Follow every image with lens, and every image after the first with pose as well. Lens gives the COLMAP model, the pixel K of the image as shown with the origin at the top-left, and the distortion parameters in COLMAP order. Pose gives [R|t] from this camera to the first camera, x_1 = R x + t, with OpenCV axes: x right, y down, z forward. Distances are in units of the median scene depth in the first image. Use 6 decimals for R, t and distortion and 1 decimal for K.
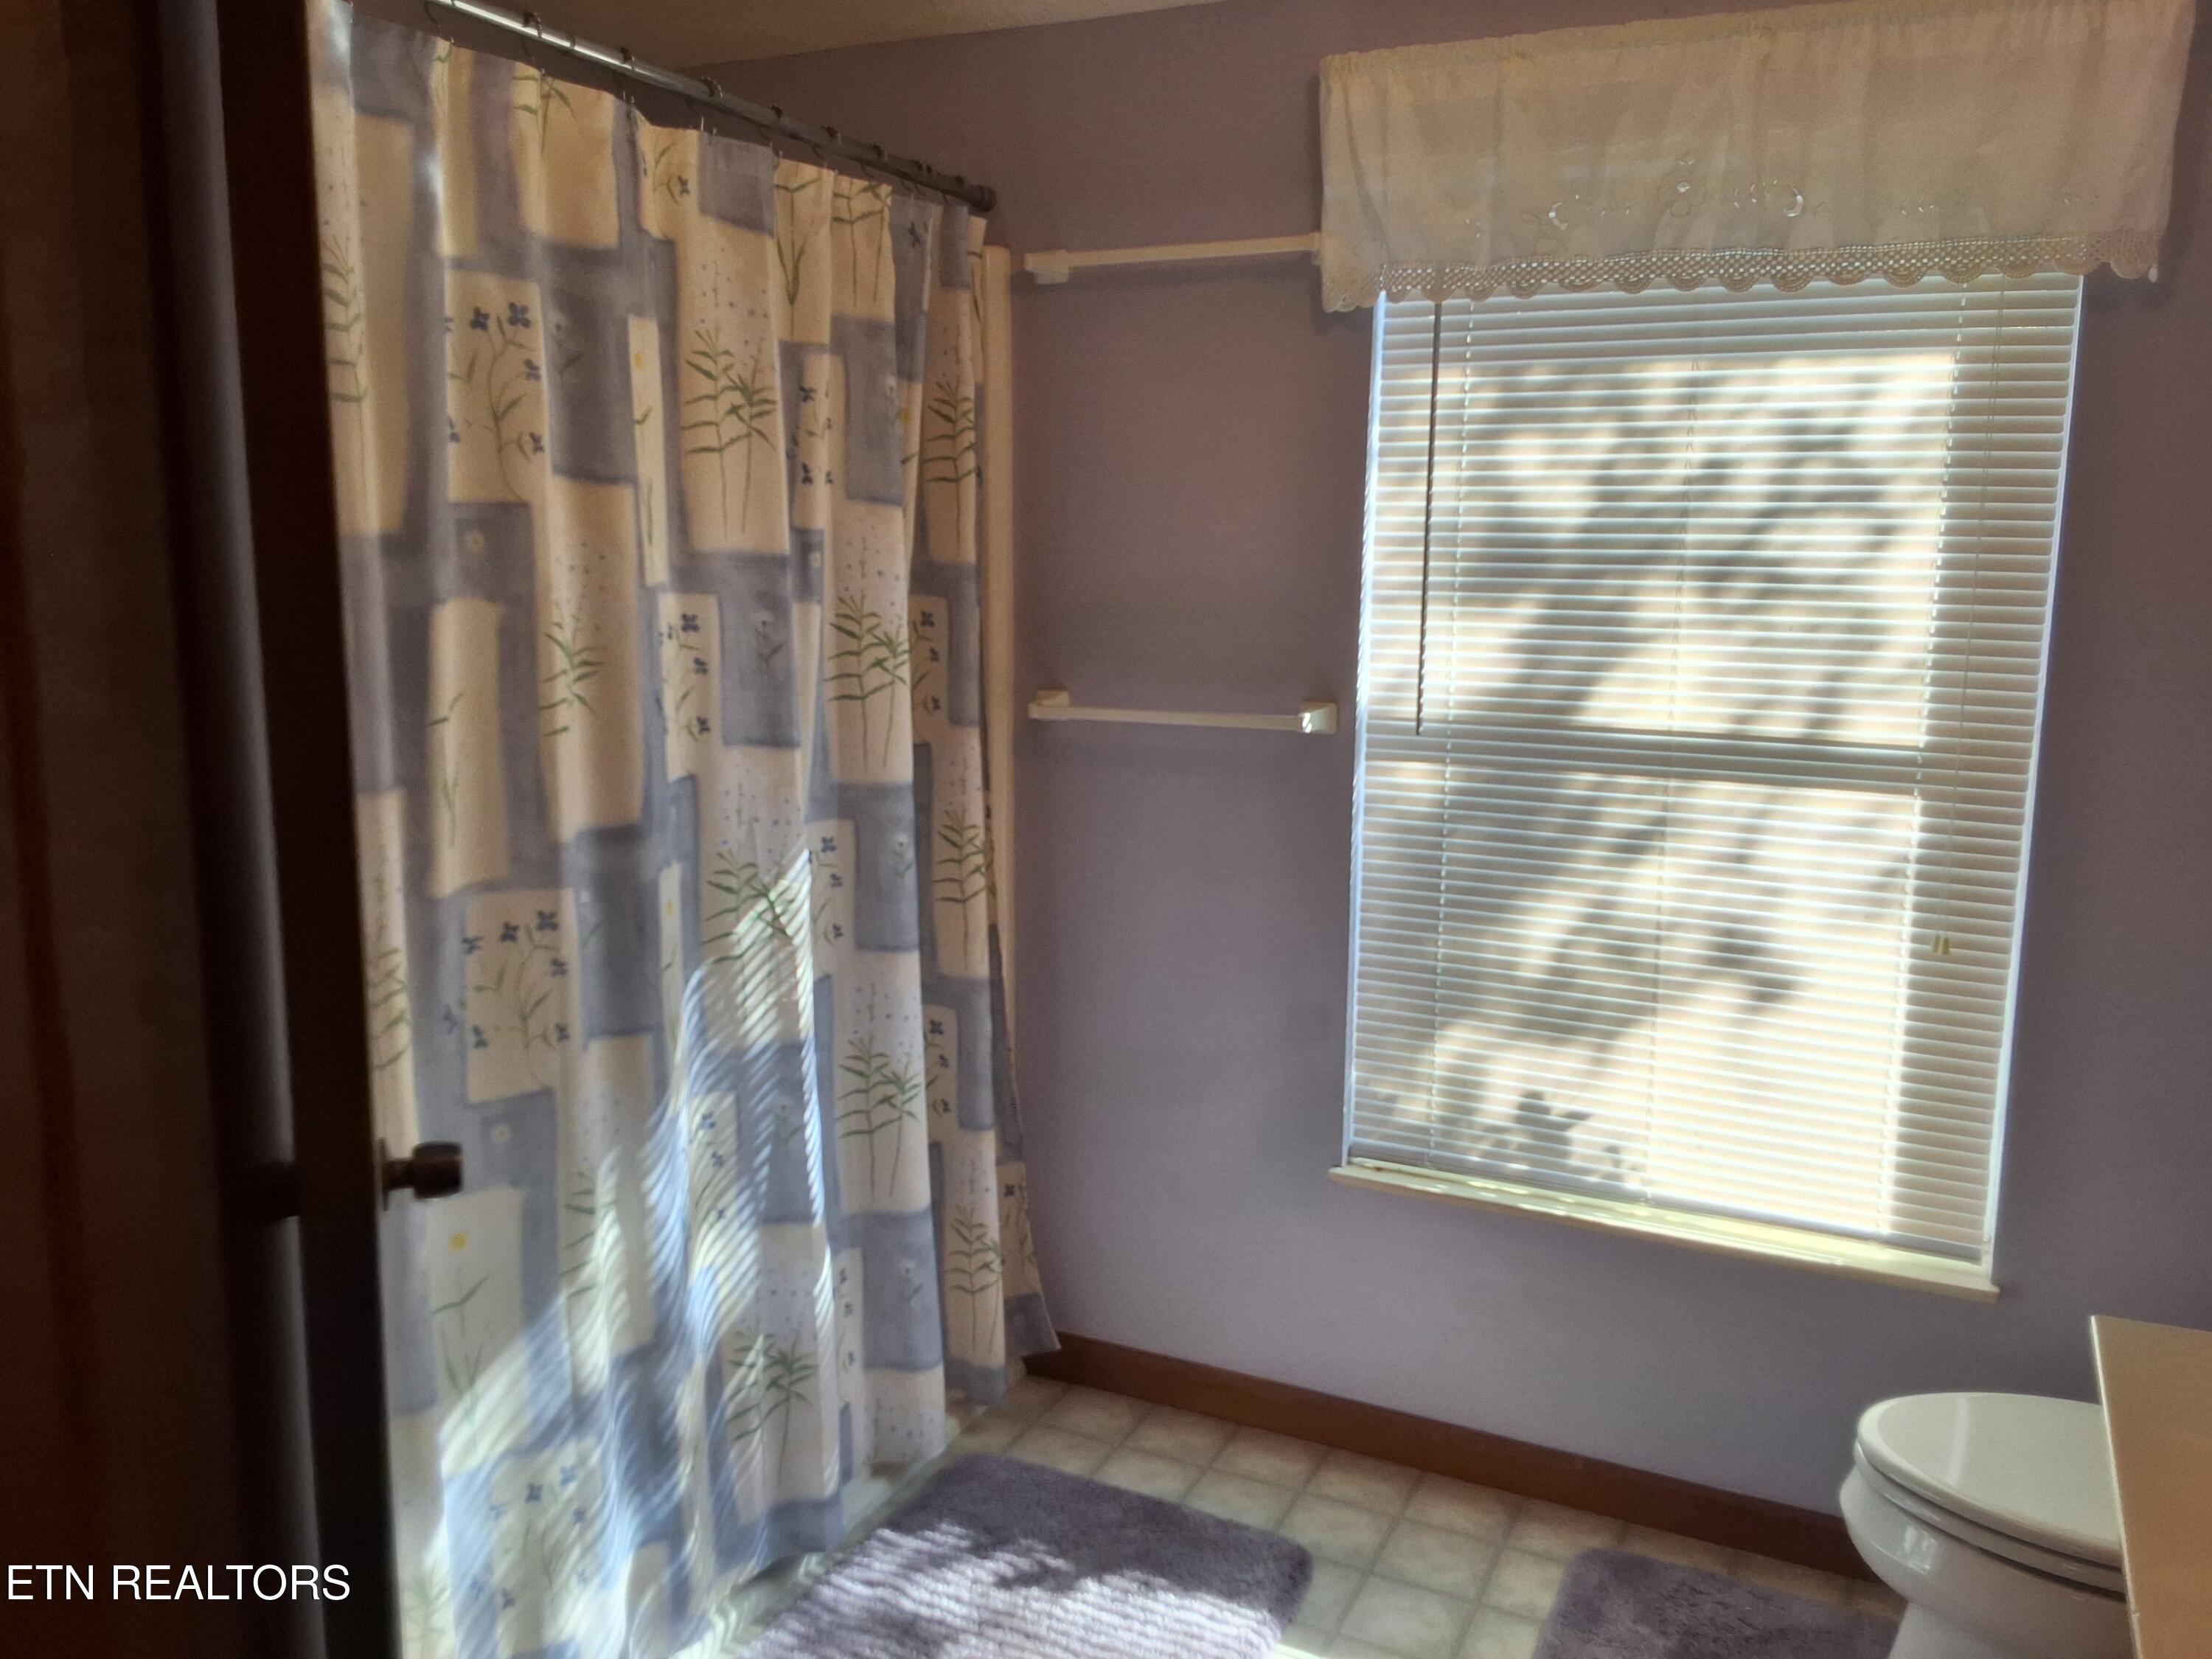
lens RADIAL K [[1743.6, 0, 1095.0], [0, 1743.6, 840.8], [0, 0, 1]] dist [0.140953, -0.231406]
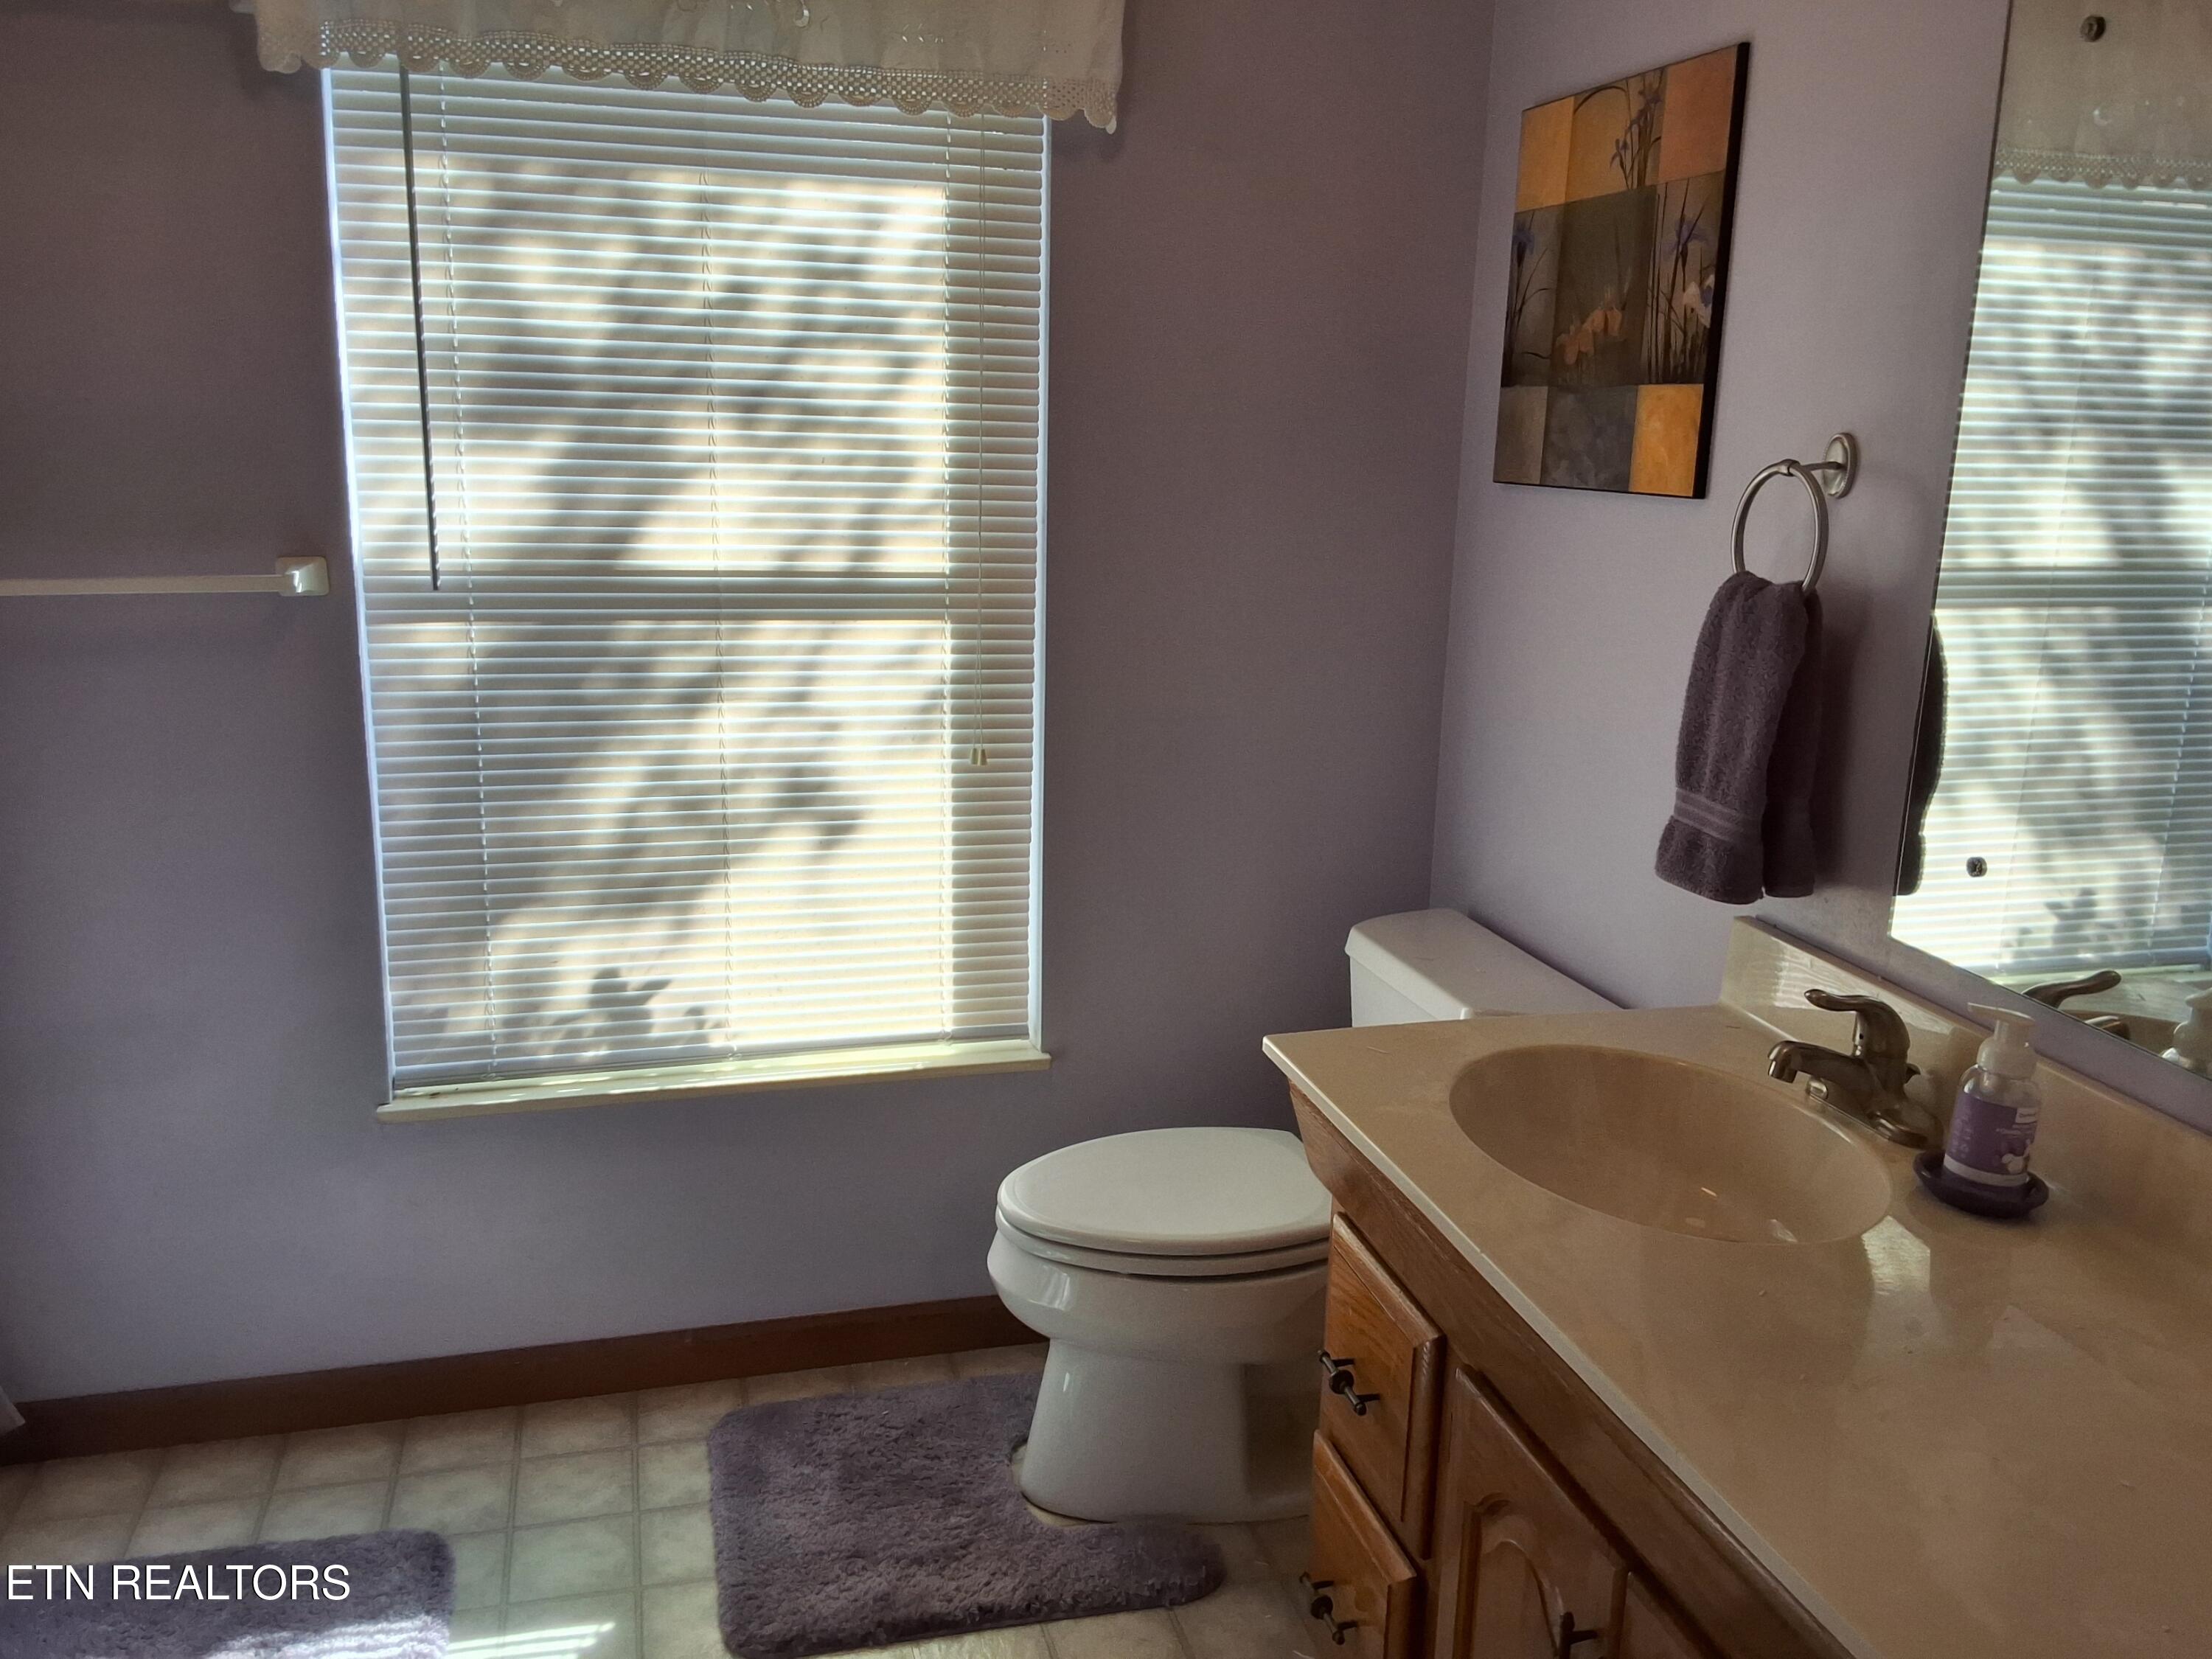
lens RADIAL K [[1859.5, 0, 1106.0], [0, 1859.5, 829.5], [0, 0, 1]] dist [0.143307, -0.270080]
pose [[0.749908, -0.150512, 0.644193, -0.188509], [0.099905, 0.988372, 0.114628, -0.018550], [-0.653955, -0.021603, 0.756225, 0.087447]]
